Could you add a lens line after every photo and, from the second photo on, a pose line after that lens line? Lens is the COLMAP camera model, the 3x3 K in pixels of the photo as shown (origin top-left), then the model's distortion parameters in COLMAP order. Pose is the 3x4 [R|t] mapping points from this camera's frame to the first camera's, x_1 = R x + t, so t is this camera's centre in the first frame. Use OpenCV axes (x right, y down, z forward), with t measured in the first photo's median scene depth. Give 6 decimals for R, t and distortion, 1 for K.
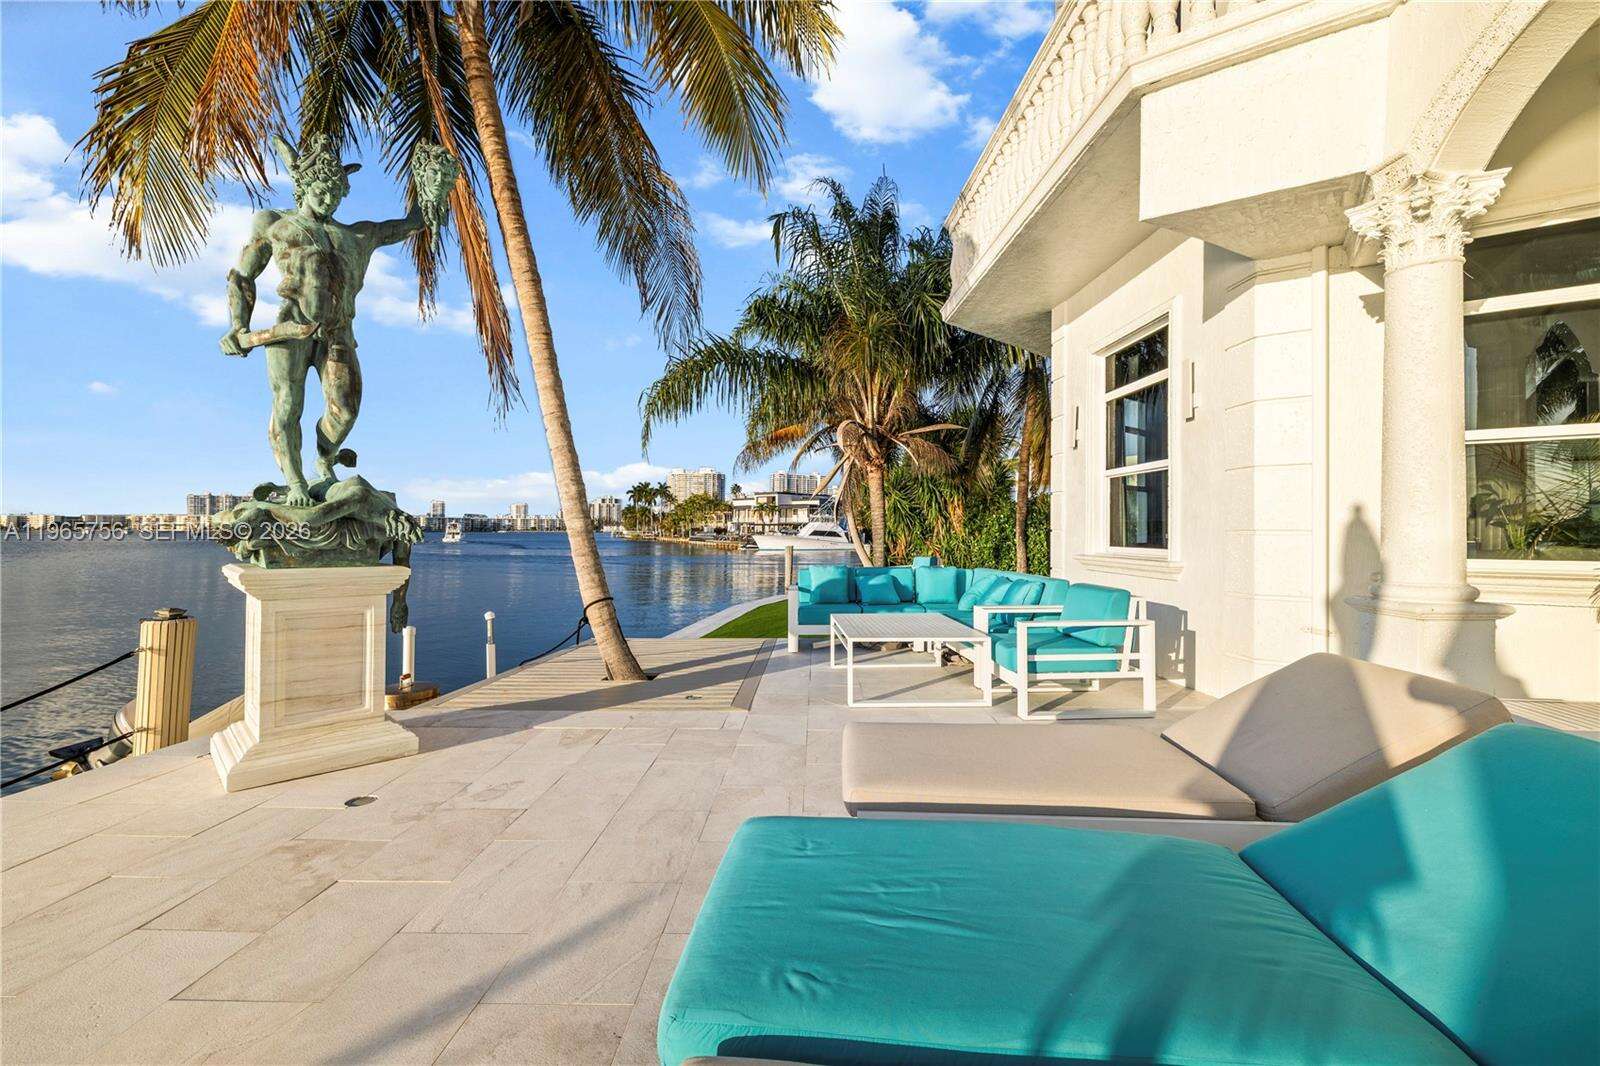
lens RADIAL K [[675.1, 0, 799.1], [0, 675.1, 527.1], [0, 0, 1]] dist [0.003181, 0.000421]
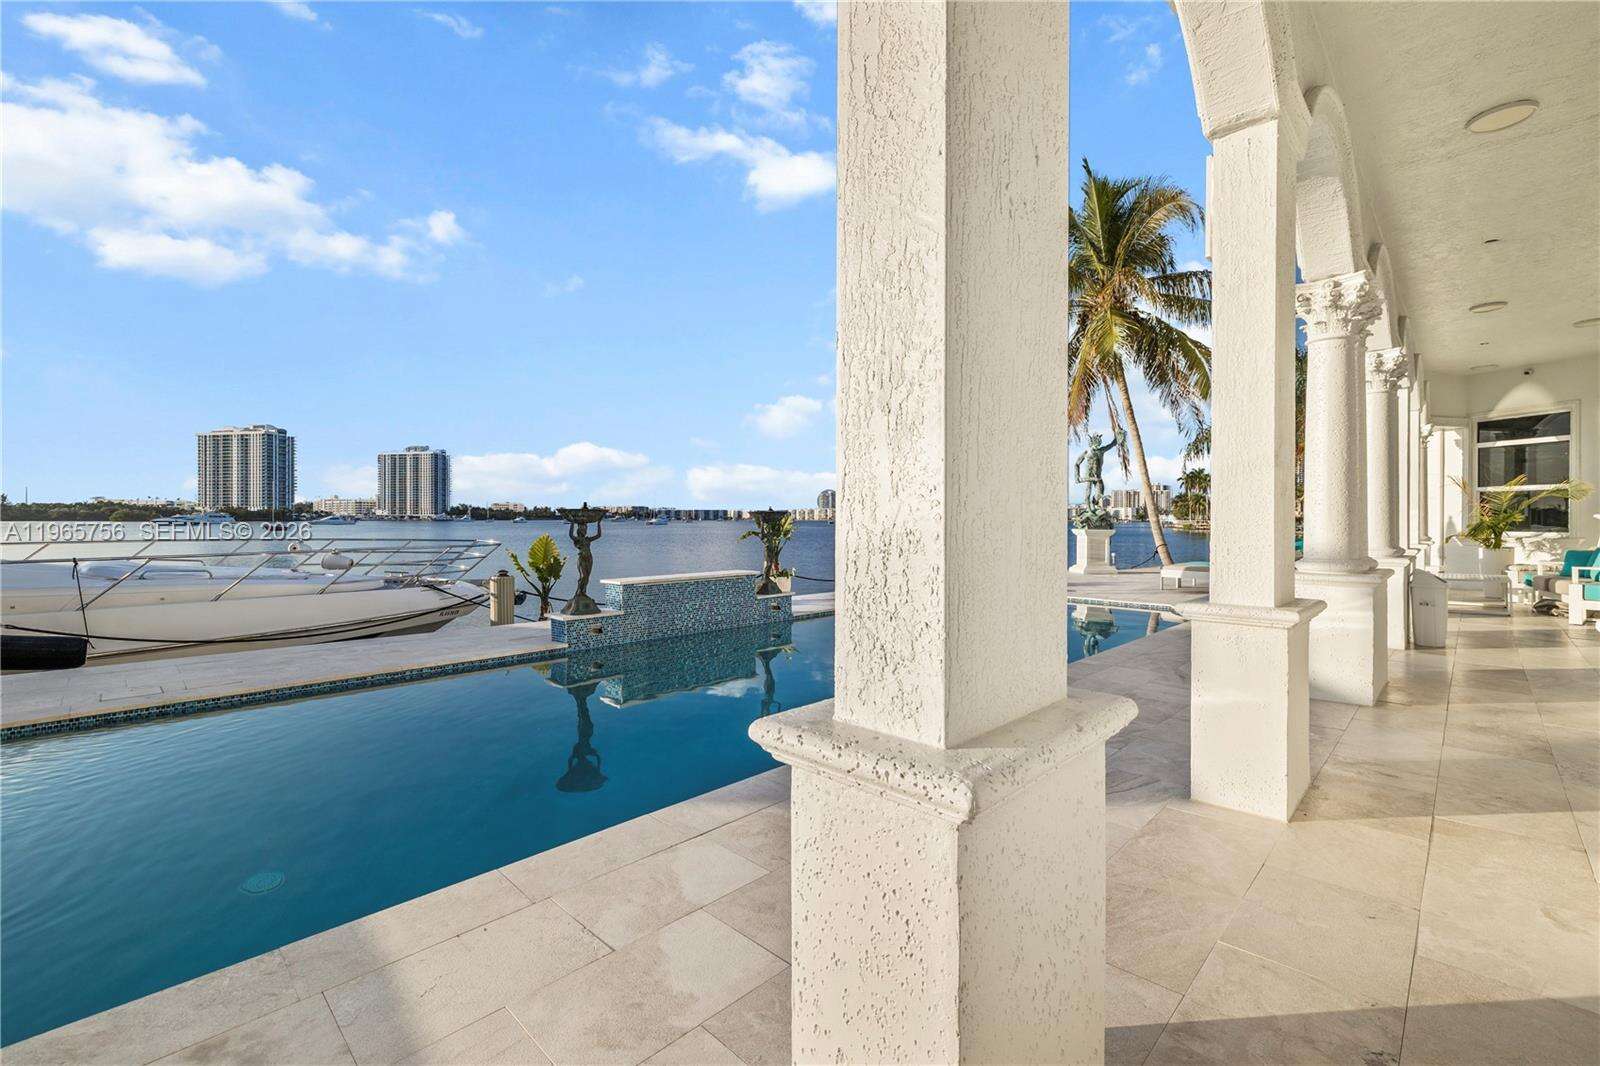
lens RADIAL K [[675.1, 0, 799.1], [0, 675.1, 527.1], [0, 0, 1]] dist [0.003181, 0.000421]
pose [[0.724523, 0.005766, -0.689226, 0.578811], [0.005020, 0.999894, 0.013642, -0.016455], [0.689232, -0.013344, 0.724418, -2.191812]]
